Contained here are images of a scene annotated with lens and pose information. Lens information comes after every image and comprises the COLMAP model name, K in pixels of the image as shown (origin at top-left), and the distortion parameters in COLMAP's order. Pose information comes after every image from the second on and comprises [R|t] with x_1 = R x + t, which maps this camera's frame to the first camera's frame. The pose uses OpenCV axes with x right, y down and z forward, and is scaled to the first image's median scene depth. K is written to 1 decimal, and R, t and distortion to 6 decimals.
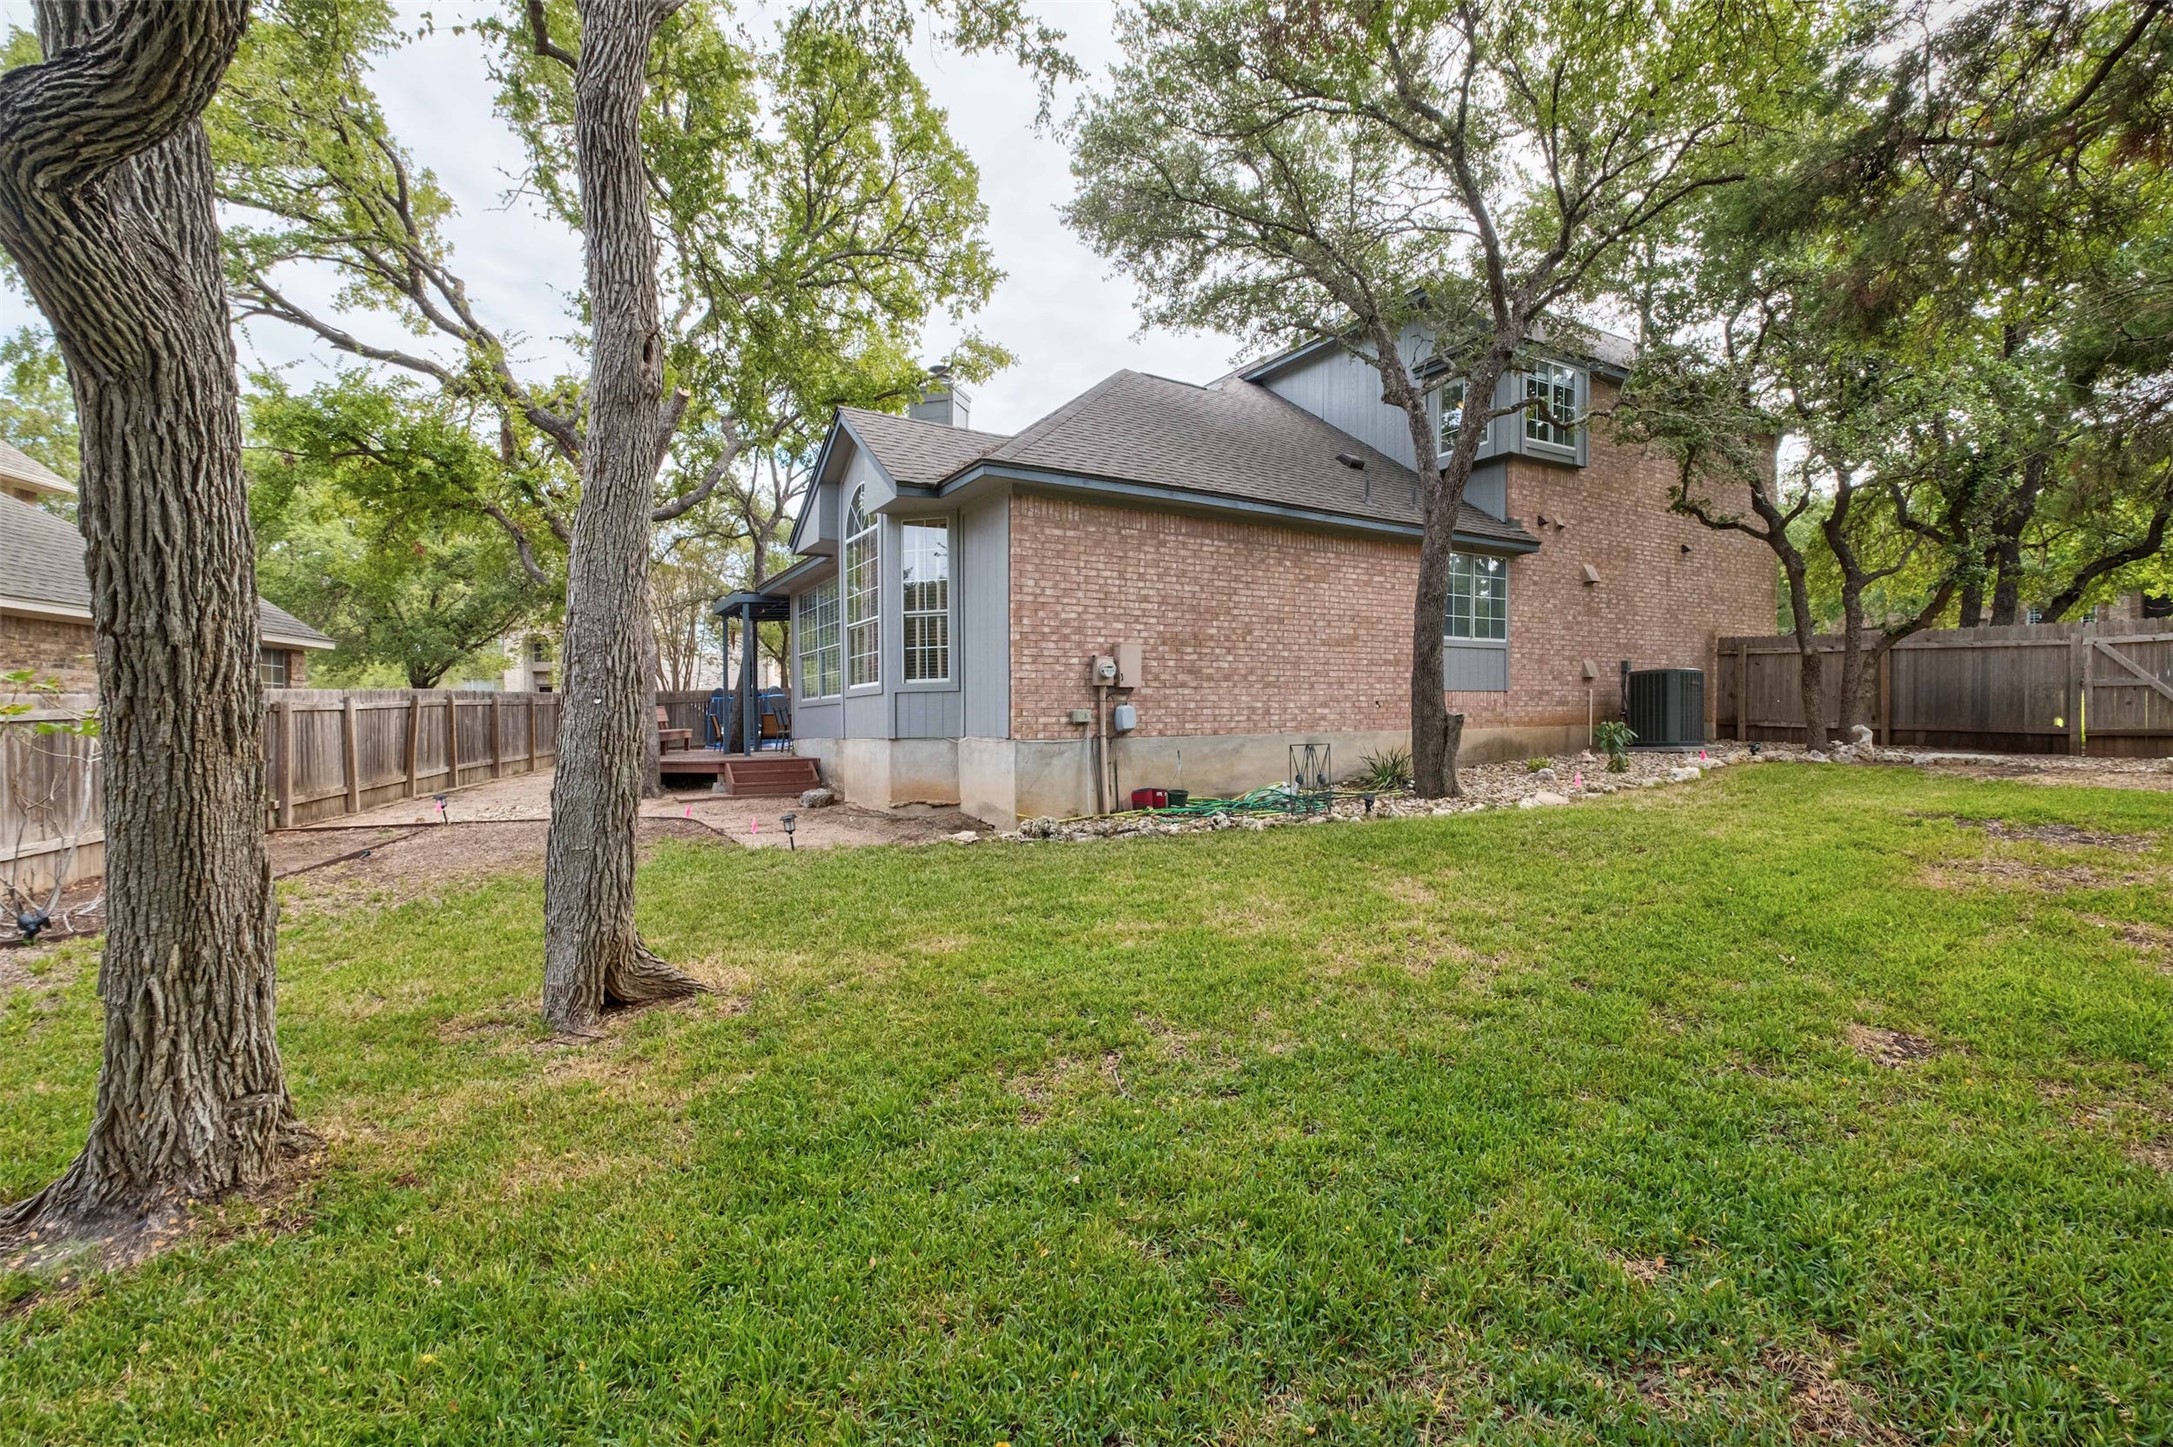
lens RADIAL K [[945.7, 0, 1086.5], [0, 945.7, 723.5], [0, 0, 1]] dist [-0.001264, -0.000366]
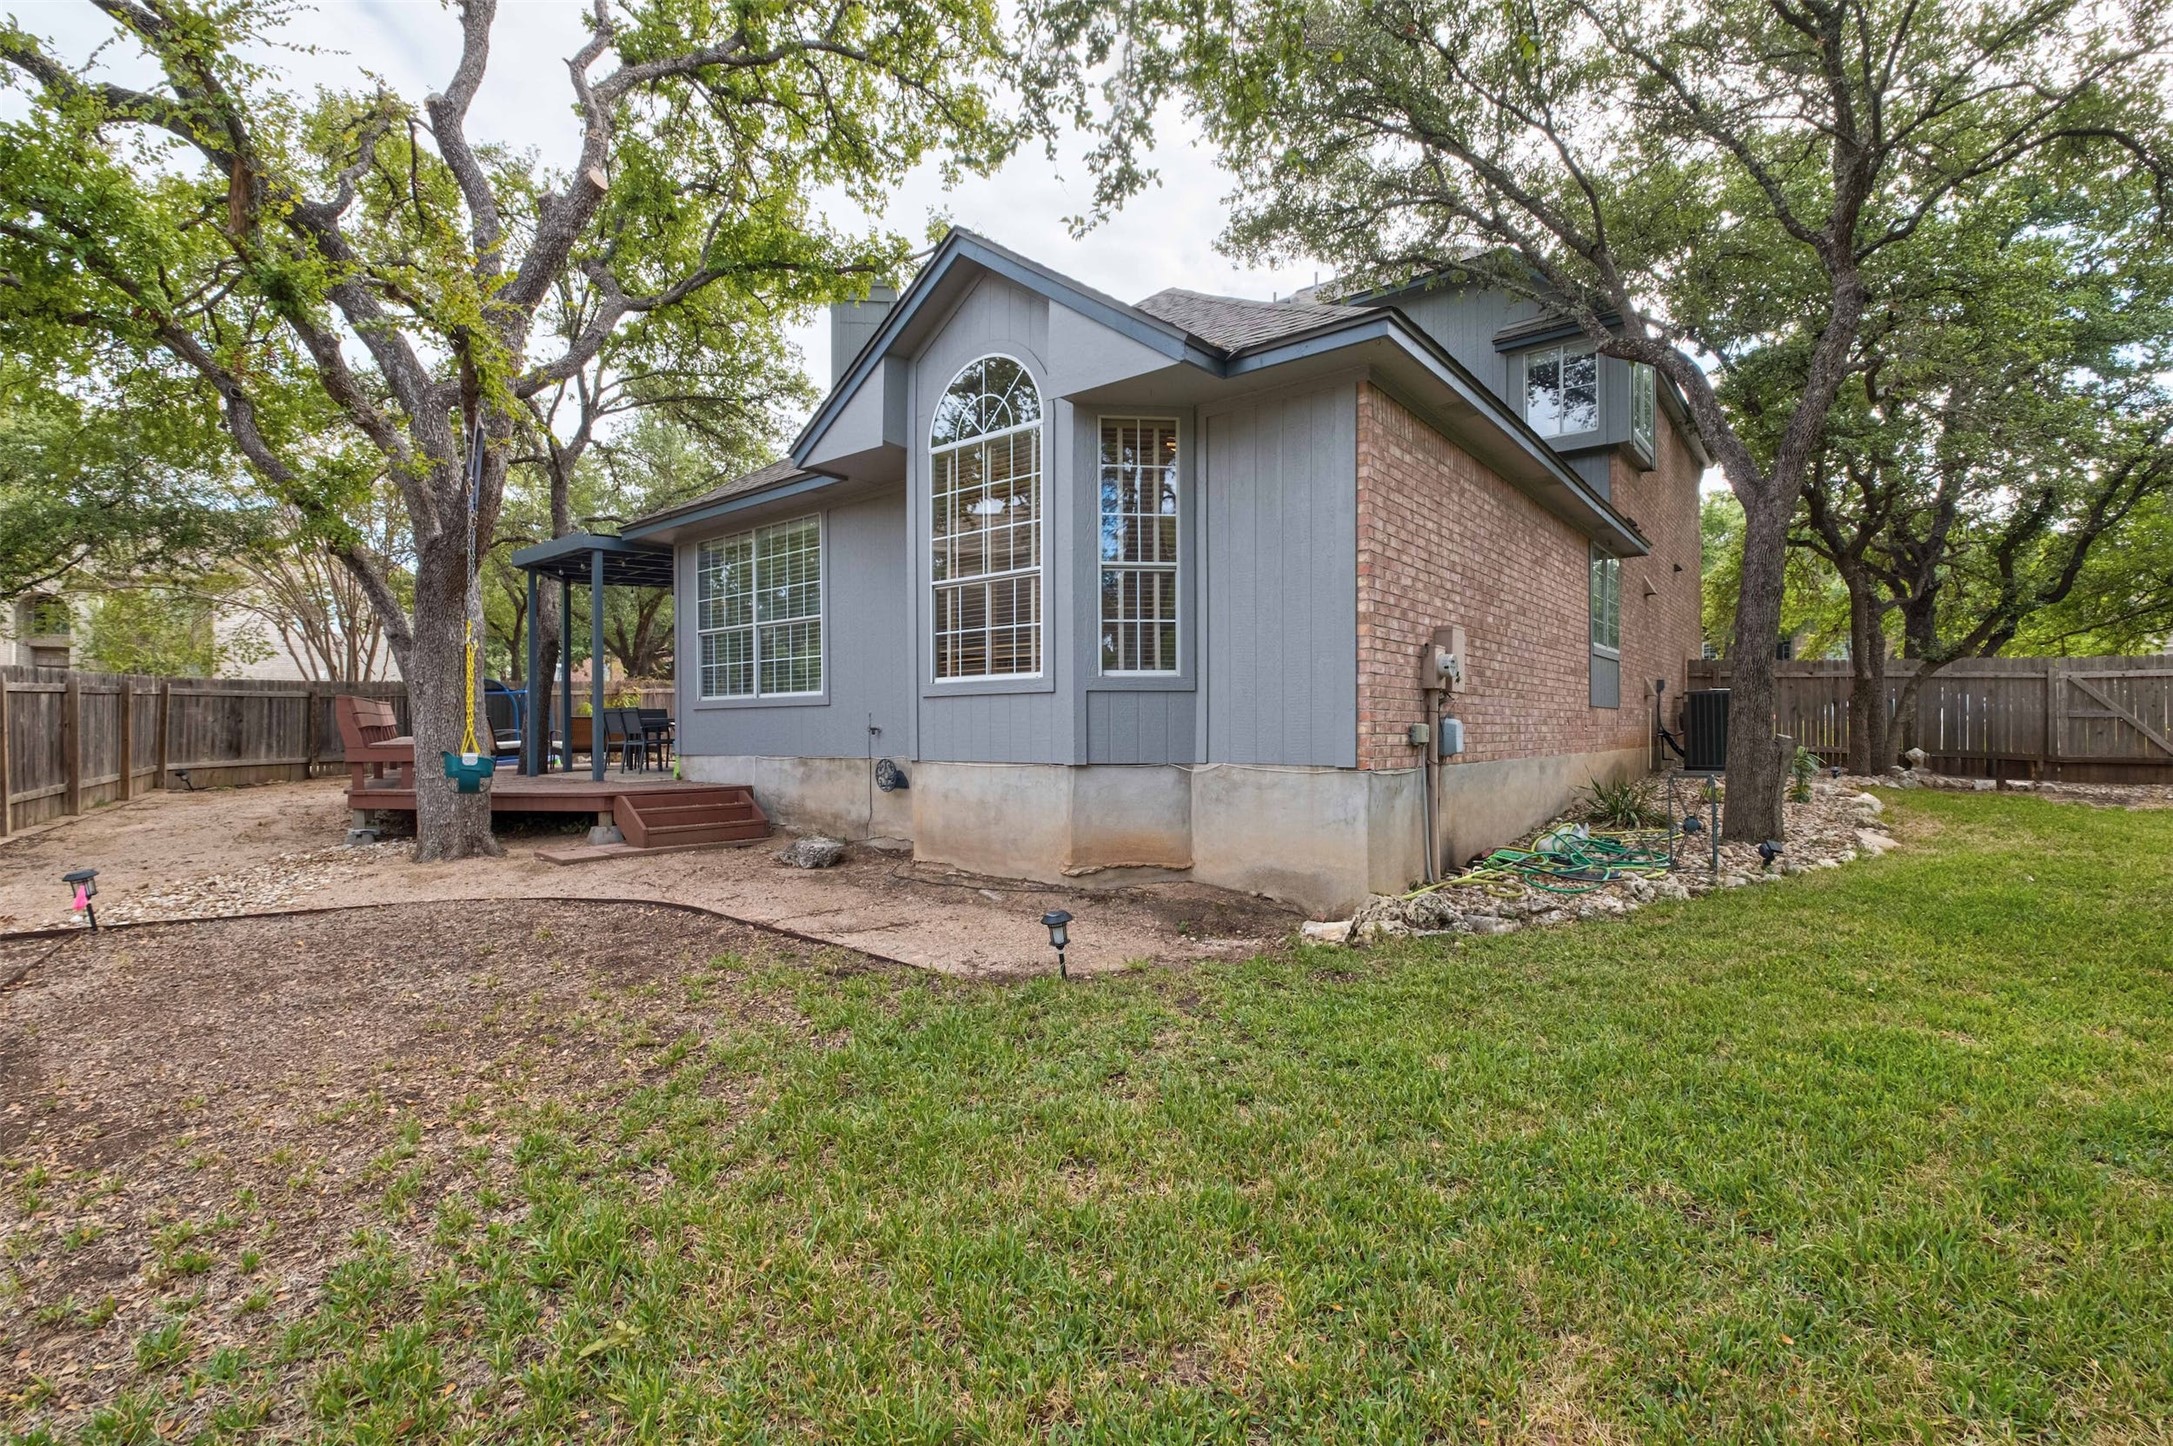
lens RADIAL K [[945.7, 0, 1086.5], [0, 945.7, 723.0], [0, 0, 1]] dist [-0.001264, -0.000366]
pose [[0.942383, 0.017430, 0.334081, -0.366382], [-0.013925, 0.999820, -0.012884, -0.002980], [-0.334246, 0.007490, 0.942456, 0.370850]]
